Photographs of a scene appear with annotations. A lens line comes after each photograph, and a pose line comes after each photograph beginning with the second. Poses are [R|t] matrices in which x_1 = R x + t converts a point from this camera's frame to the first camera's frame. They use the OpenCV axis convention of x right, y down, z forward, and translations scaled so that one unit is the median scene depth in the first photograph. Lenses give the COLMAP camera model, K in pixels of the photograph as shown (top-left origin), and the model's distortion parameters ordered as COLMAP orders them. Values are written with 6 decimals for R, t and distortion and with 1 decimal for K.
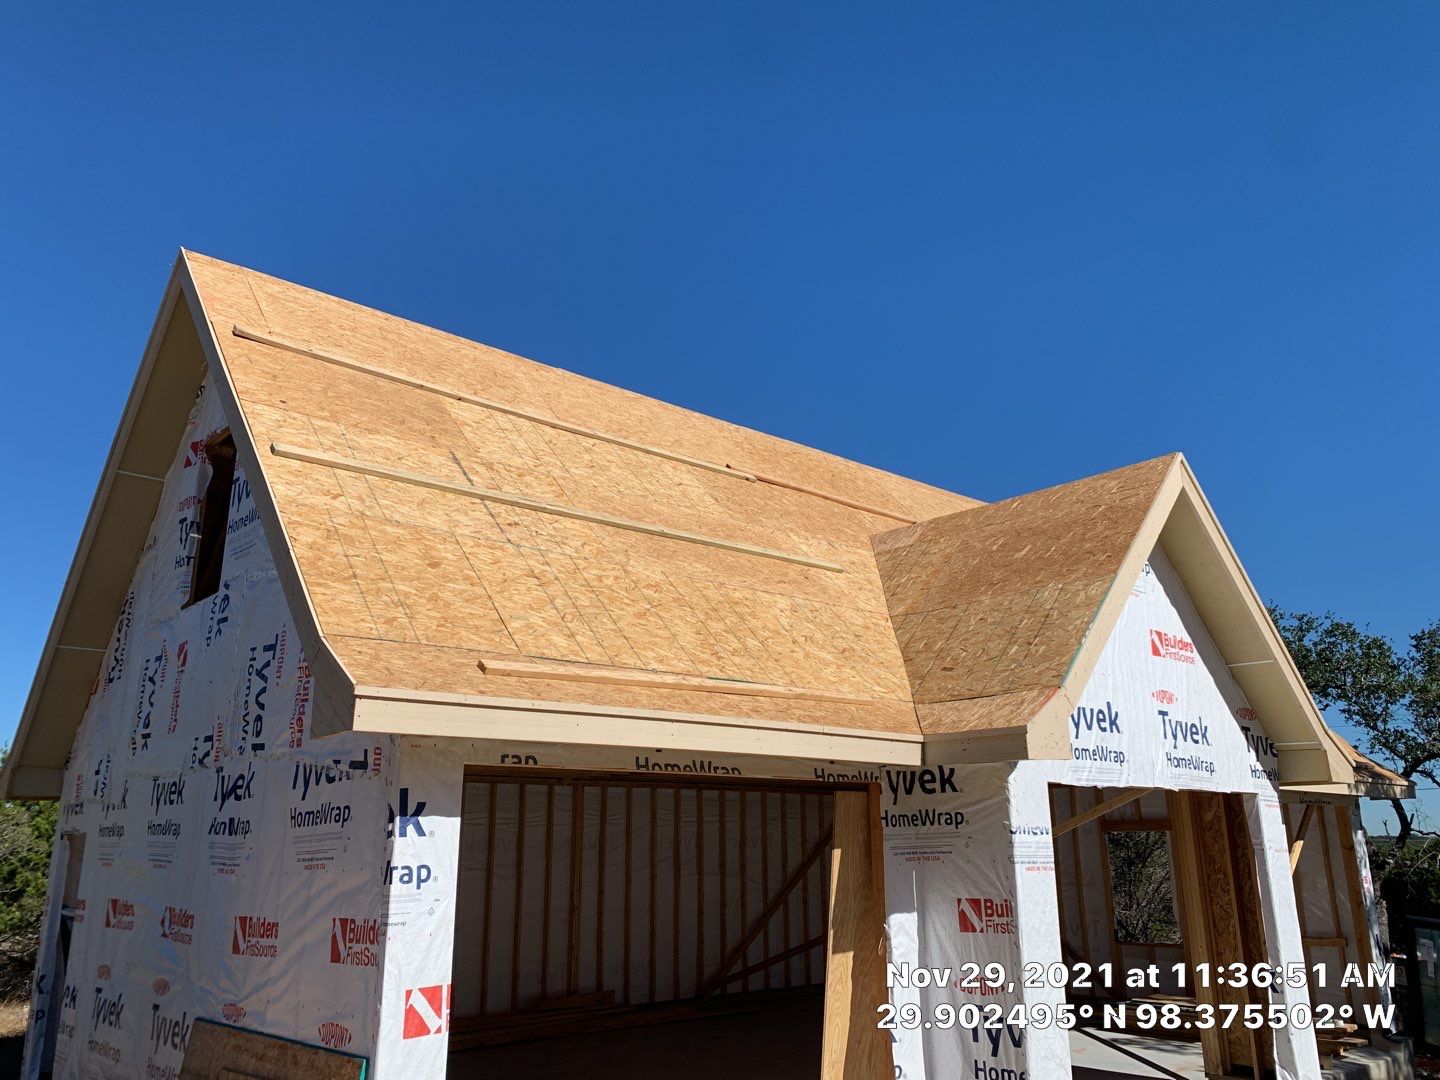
lens RADIAL K [[1118.1, 0, 714.9], [0, 1118.1, 523.0], [0, 0, 1]] dist [0.043292, -0.097800]
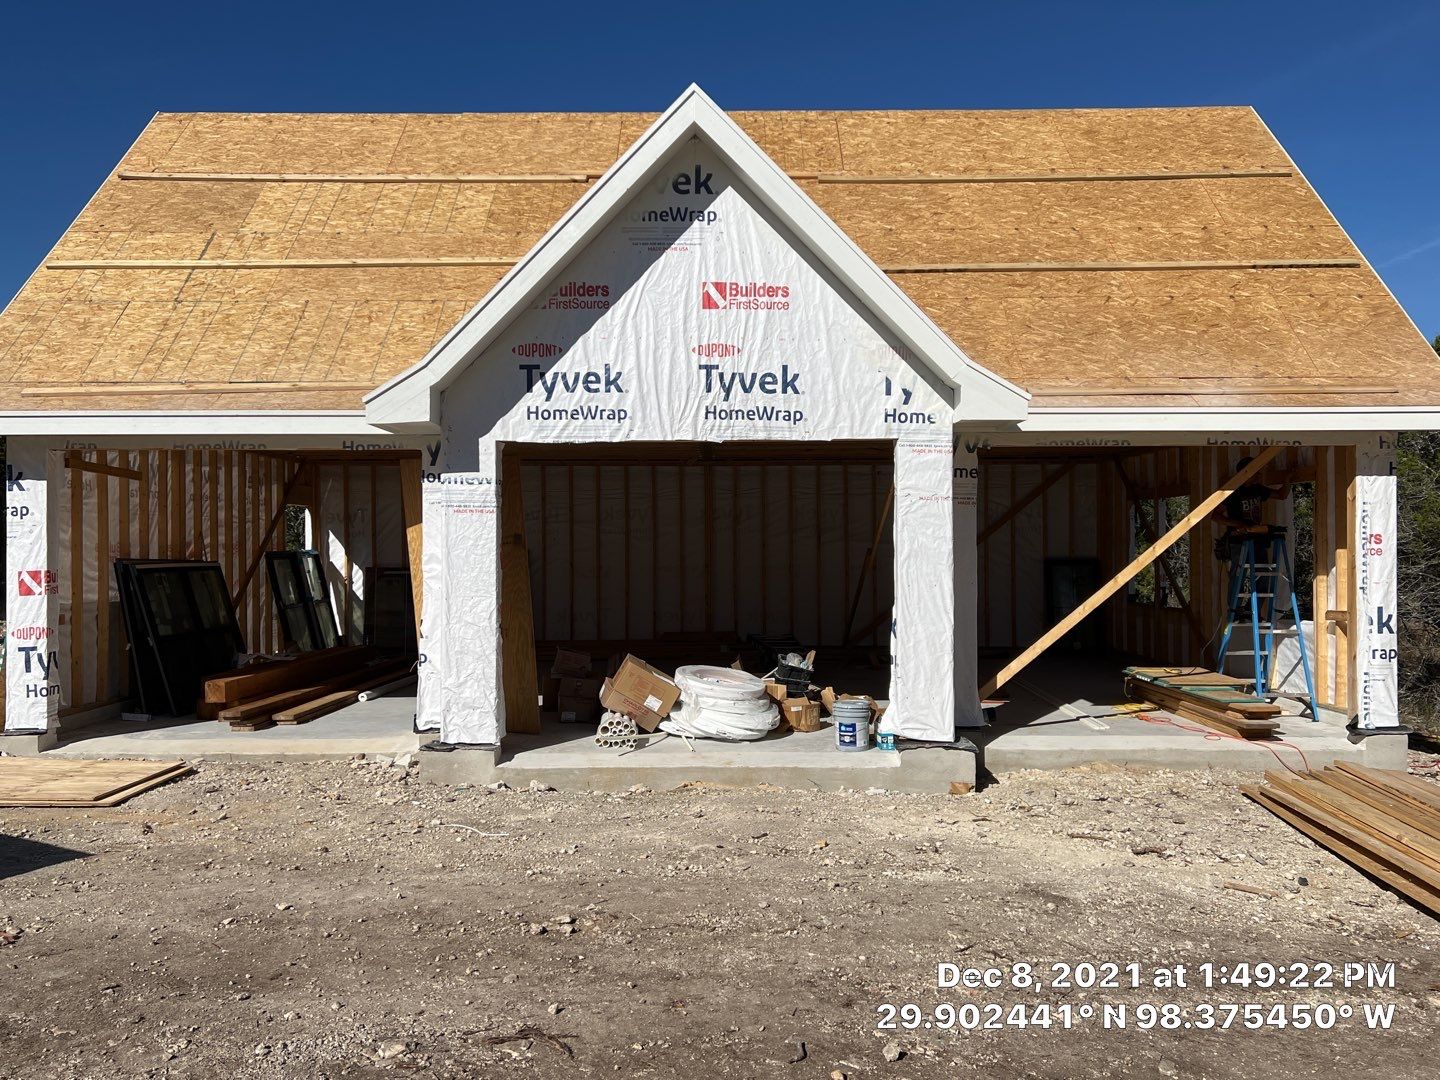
lens RADIAL K [[1101.6, 0, 720.0], [0, 1101.6, 540.0], [0, 0, 1]] dist [0.118203, -0.184589]
pose [[0.745373, 0.002808, -0.666642, 1.240228], [0.182311, 0.961012, 0.207890, 0.133311], [0.641235, -0.276492, 0.715800, 0.299562]]
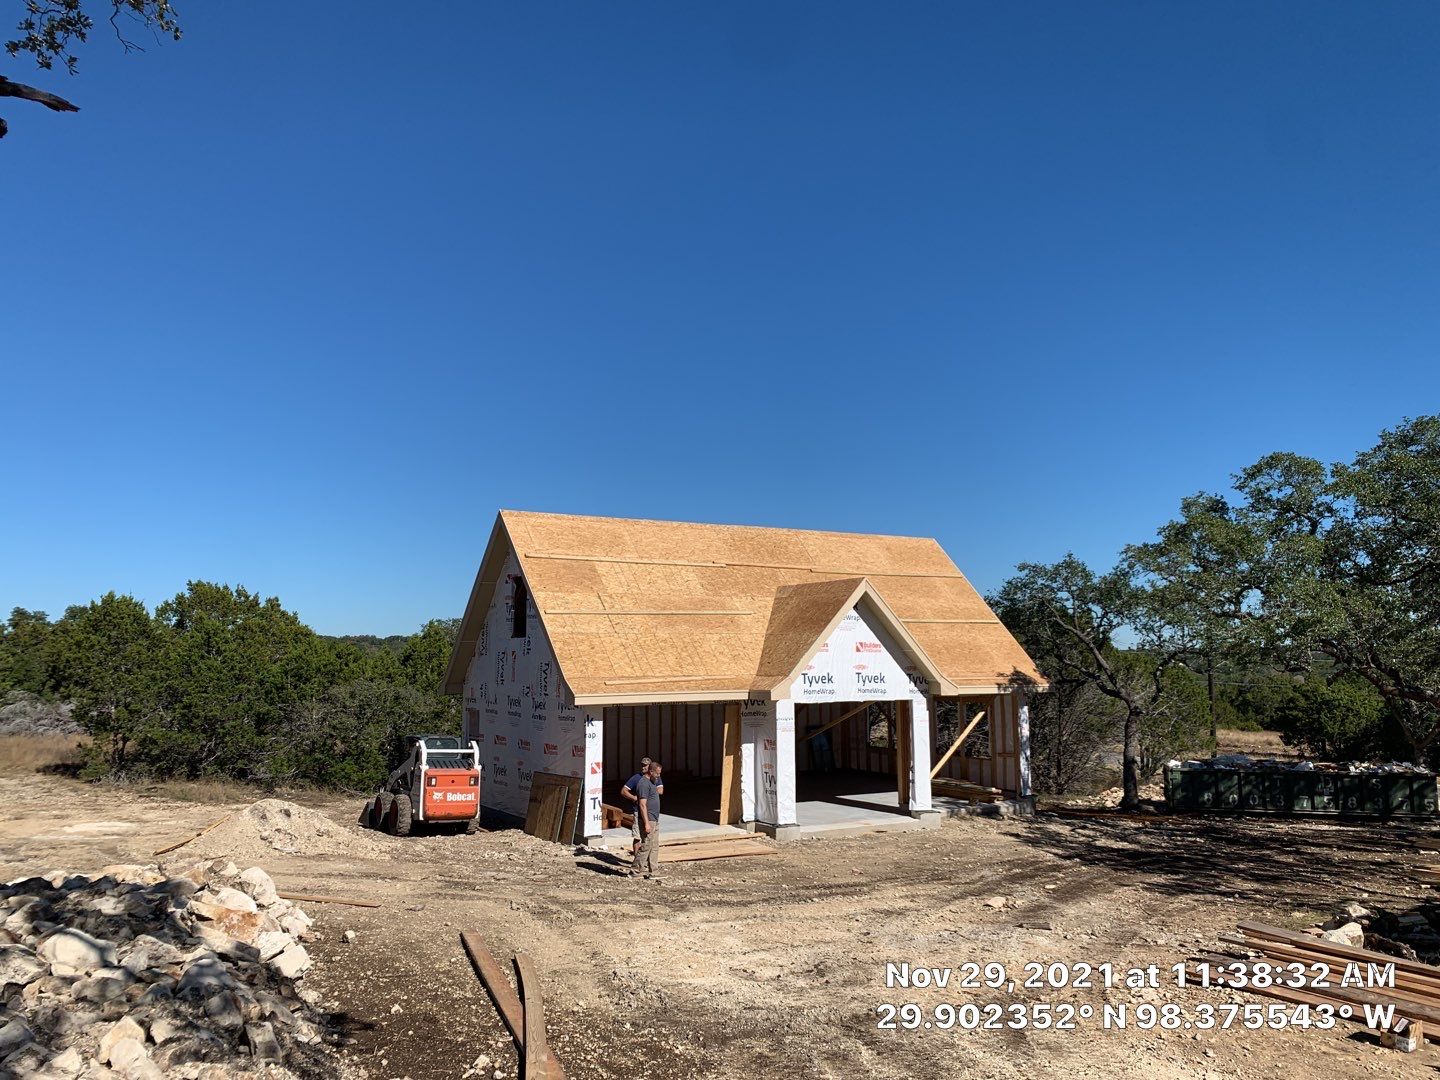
lens RADIAL K [[1118.1, 0, 714.9], [0, 1118.1, 523.0], [0, 0, 1]] dist [0.043292, -0.097800]
pose [[0.986316, -0.019100, -0.163758, 0.590559], [0.045716, 0.986003, 0.160340, -0.746932], [0.158403, -0.165632, 0.973383, -1.905845]]
